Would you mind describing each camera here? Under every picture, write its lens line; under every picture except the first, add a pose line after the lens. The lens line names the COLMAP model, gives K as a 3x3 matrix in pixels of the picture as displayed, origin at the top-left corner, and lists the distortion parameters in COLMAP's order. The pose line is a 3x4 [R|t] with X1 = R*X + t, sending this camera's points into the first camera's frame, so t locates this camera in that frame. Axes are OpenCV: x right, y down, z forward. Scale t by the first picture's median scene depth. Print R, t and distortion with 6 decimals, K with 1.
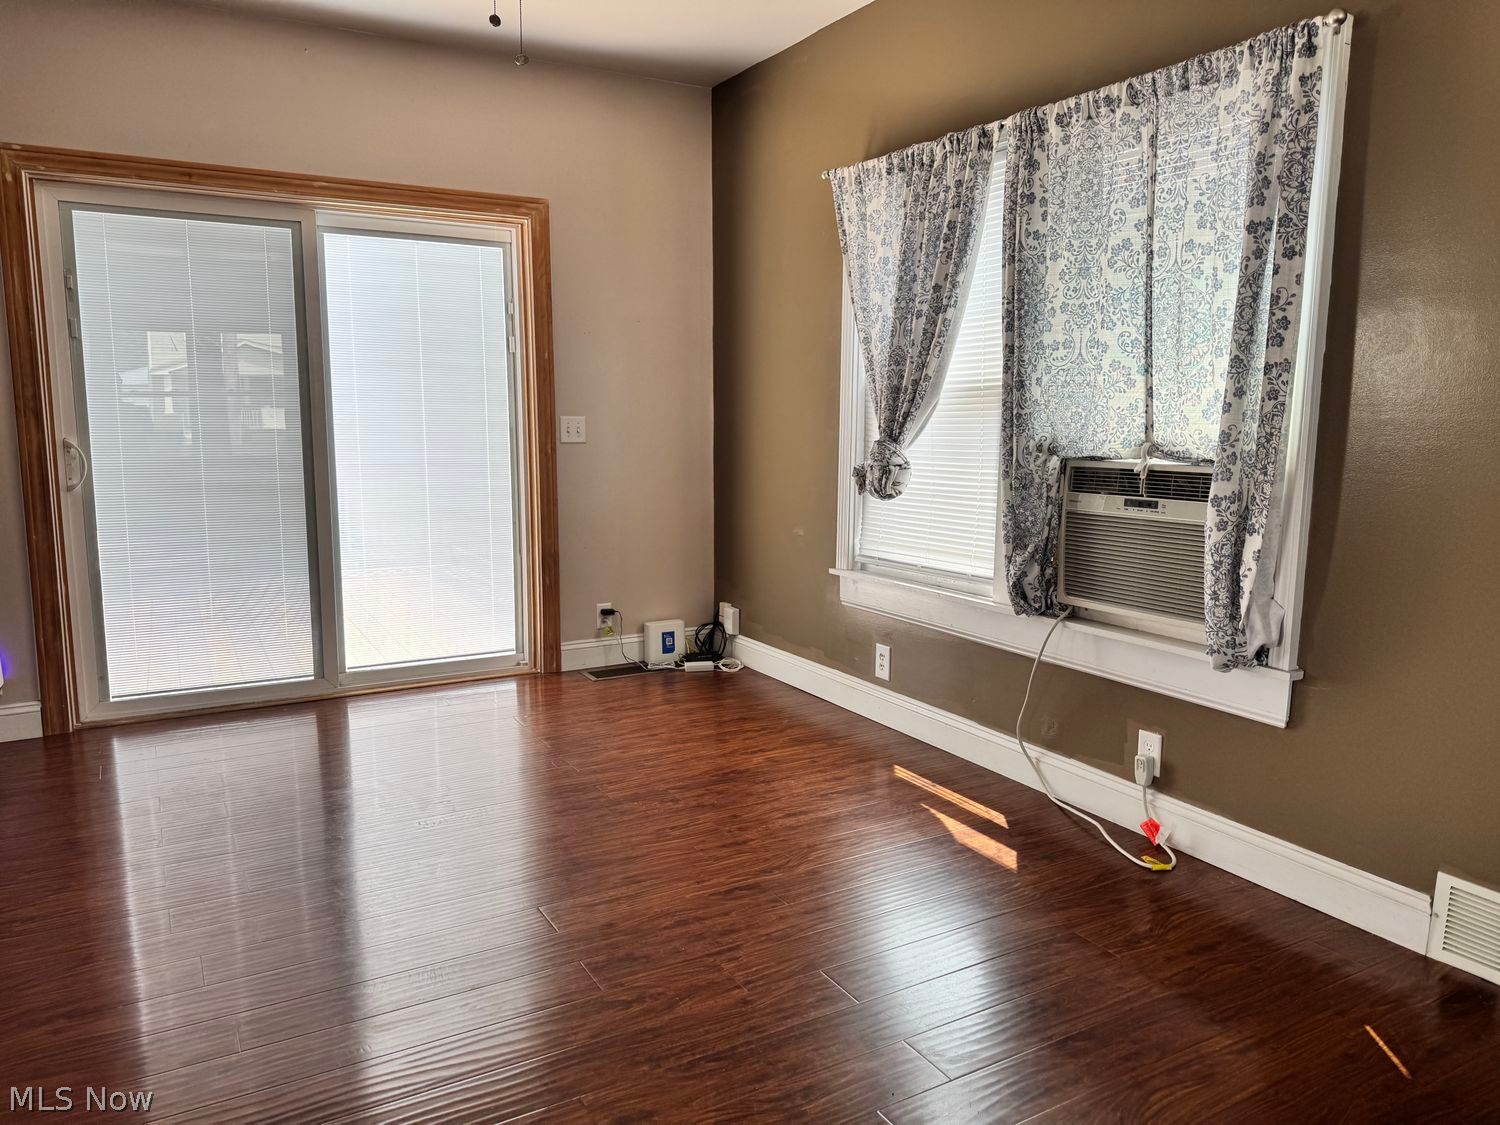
lens RADIAL K [[1066.0, 0, 746.7], [0, 1066.0, 560.5], [0, 0, 1]] dist [0.048644, -0.058964]
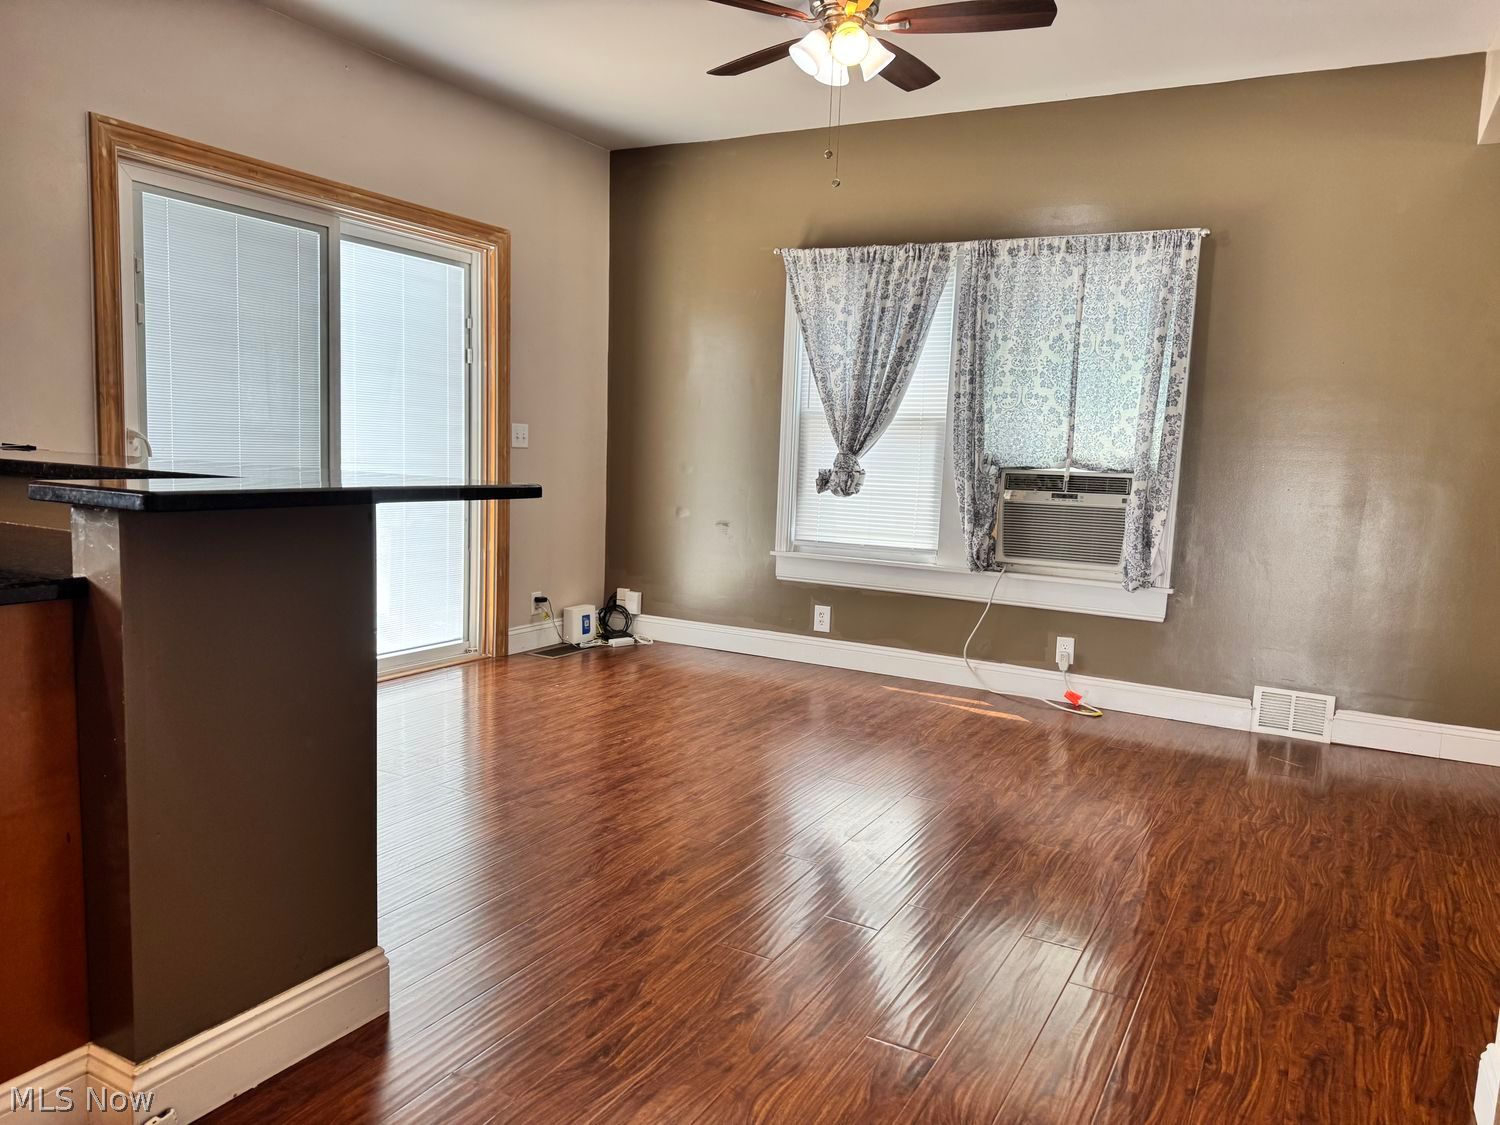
lens RADIAL K [[1066.0, 0, 756.4], [0, 1066.0, 566.9], [0, 0, 1]] dist [0.048644, -0.058964]
pose [[0.851583, -0.028289, 0.523455, -0.764301], [0.035088, 0.999380, -0.003074, 0.037068], [-0.523043, 0.020984, 0.852048, -0.116327]]
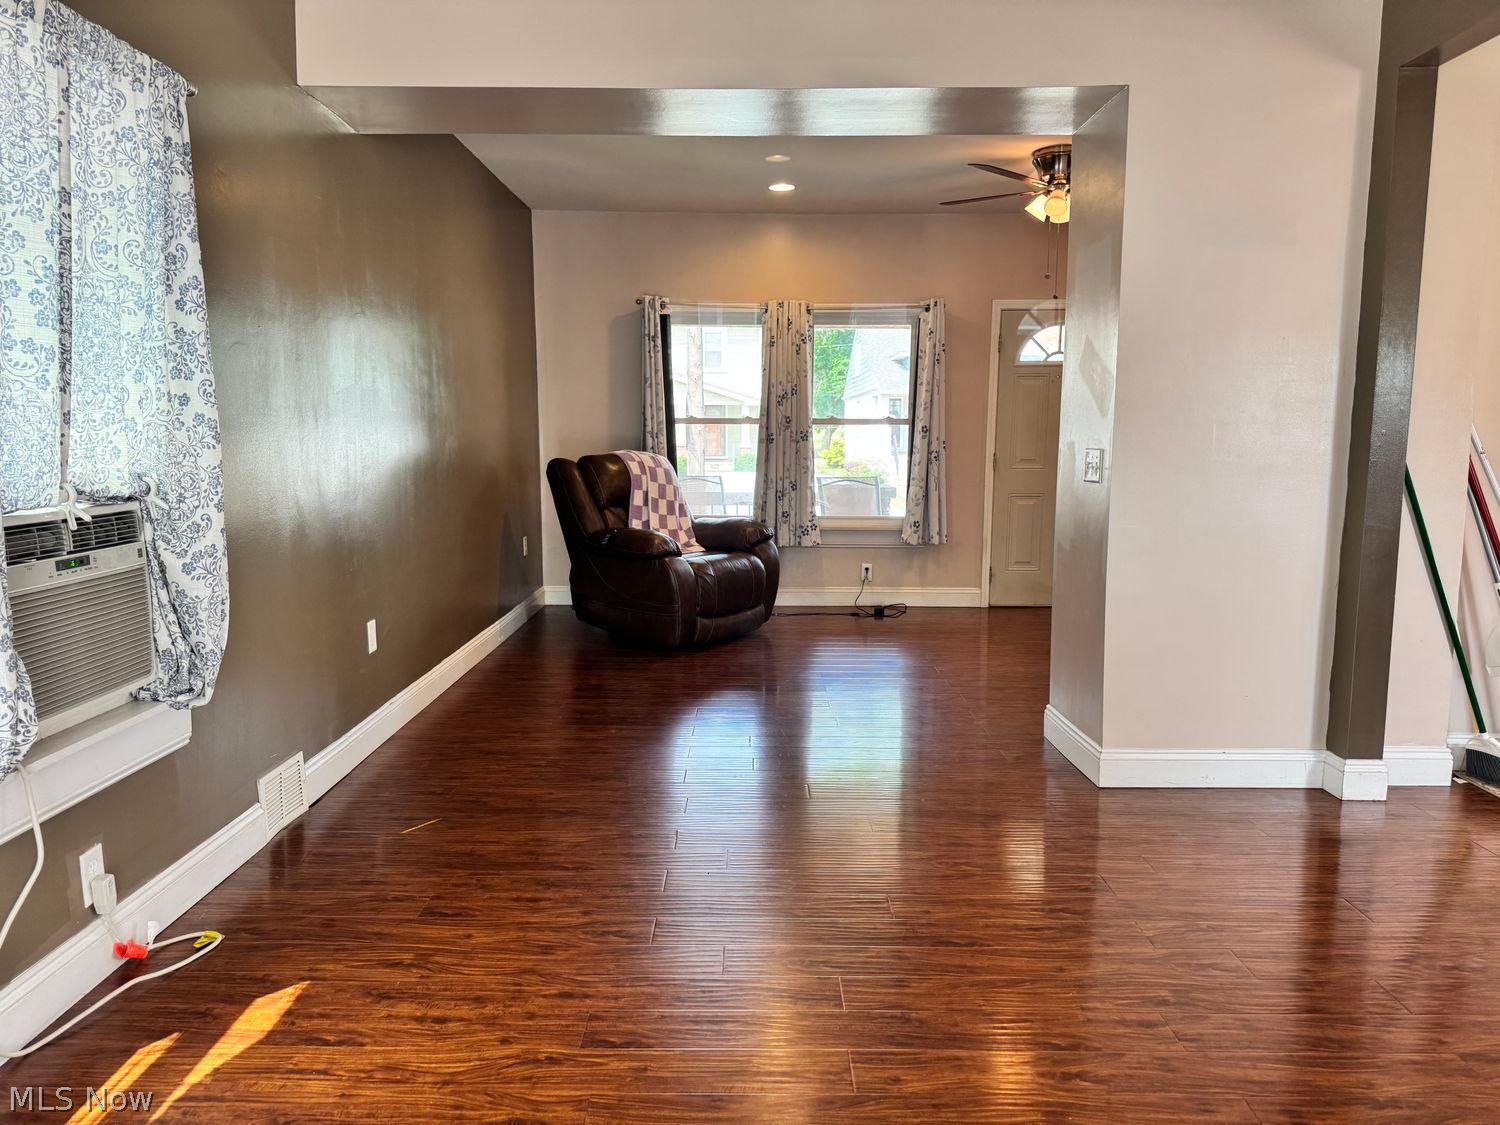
lens RADIAL K [[1066.0, 0, 758.5], [0, 1066.0, 551.9], [0, 0, 1]] dist [0.048644, -0.058964]
pose [[-0.870011, -0.063298, 0.488953, -0.372514], [0.061107, 0.970234, 0.234332, -0.182398], [-0.489232, 0.233750, -0.840246, 1.216689]]
